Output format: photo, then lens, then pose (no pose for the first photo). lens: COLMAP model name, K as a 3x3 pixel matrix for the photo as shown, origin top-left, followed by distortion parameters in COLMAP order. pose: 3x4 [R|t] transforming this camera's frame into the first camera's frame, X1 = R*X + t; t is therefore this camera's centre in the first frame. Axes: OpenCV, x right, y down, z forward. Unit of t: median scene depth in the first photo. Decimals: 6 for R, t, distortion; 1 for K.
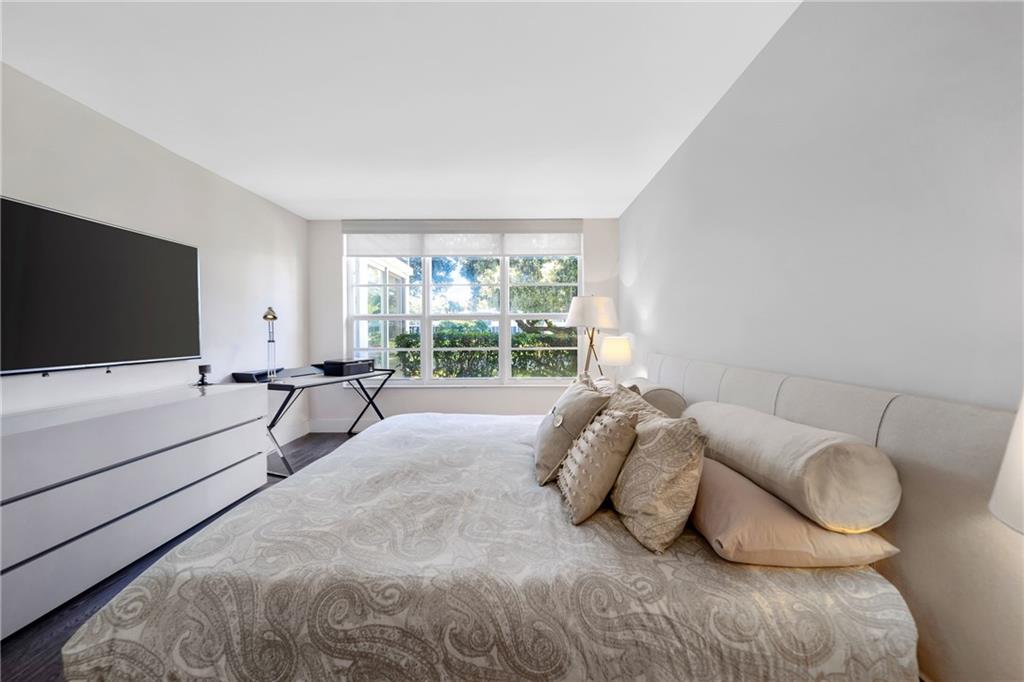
lens RADIAL K [[367.3, 0, 511.7], [0, 367.3, 335.9], [0, 0, 1]] dist [-0.000856, -0.000343]
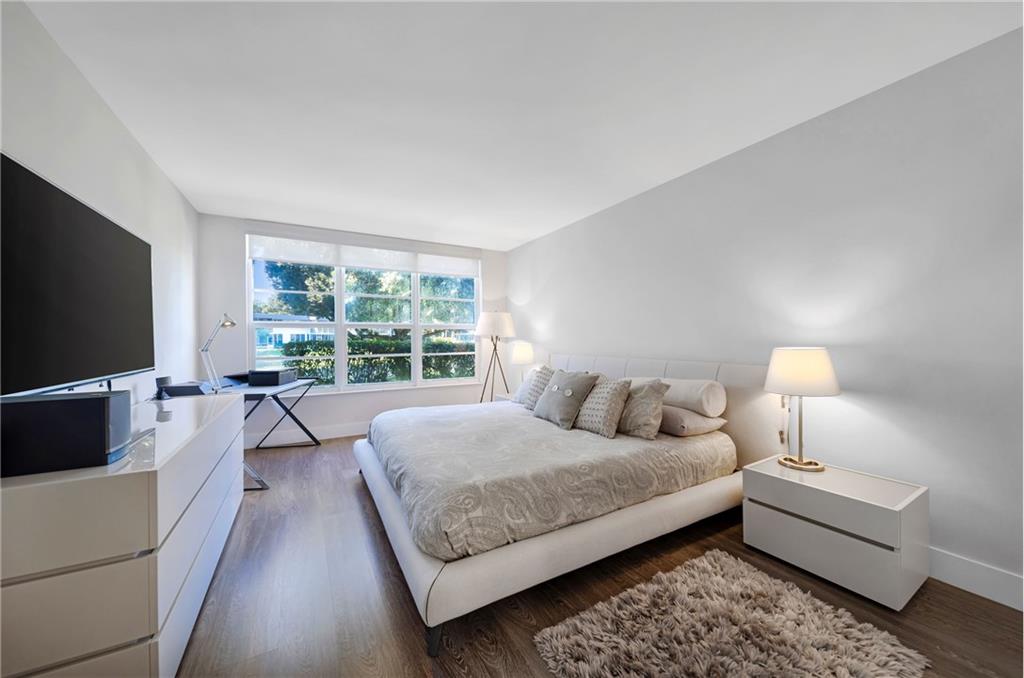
lens RADIAL K [[363.4, 0, 503.3], [0, 363.4, 343.5], [0, 0, 1]] dist [0.000211, -0.000114]
pose [[0.876838, -0.007140, 0.480733, -1.101568], [0.007880, 0.999969, 0.000479, 0.006734], [-0.480722, 0.003368, 0.876867, -0.358478]]
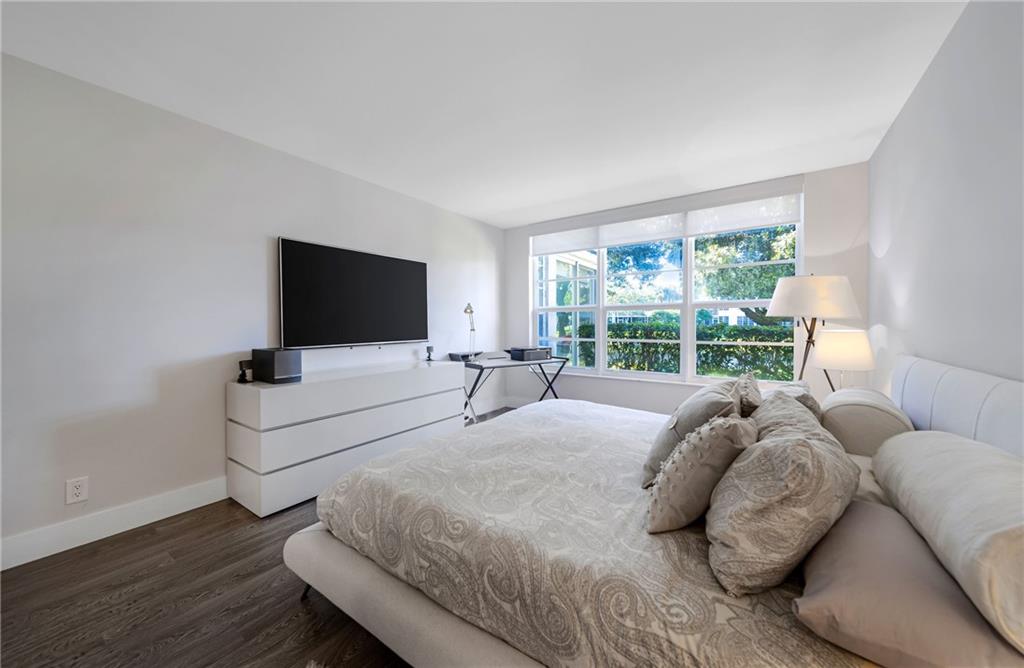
lens RADIAL K [[369.4, 0, 496.2], [0, 369.4, 330.4], [0, 0, 1]] dist [0.008499, -0.005190]
pose [[0.809751, 0.013882, -0.586610, 0.345971], [-0.007682, 0.999885, 0.013058, -0.002132], [0.586724, -0.006067, 0.809764, 0.021423]]
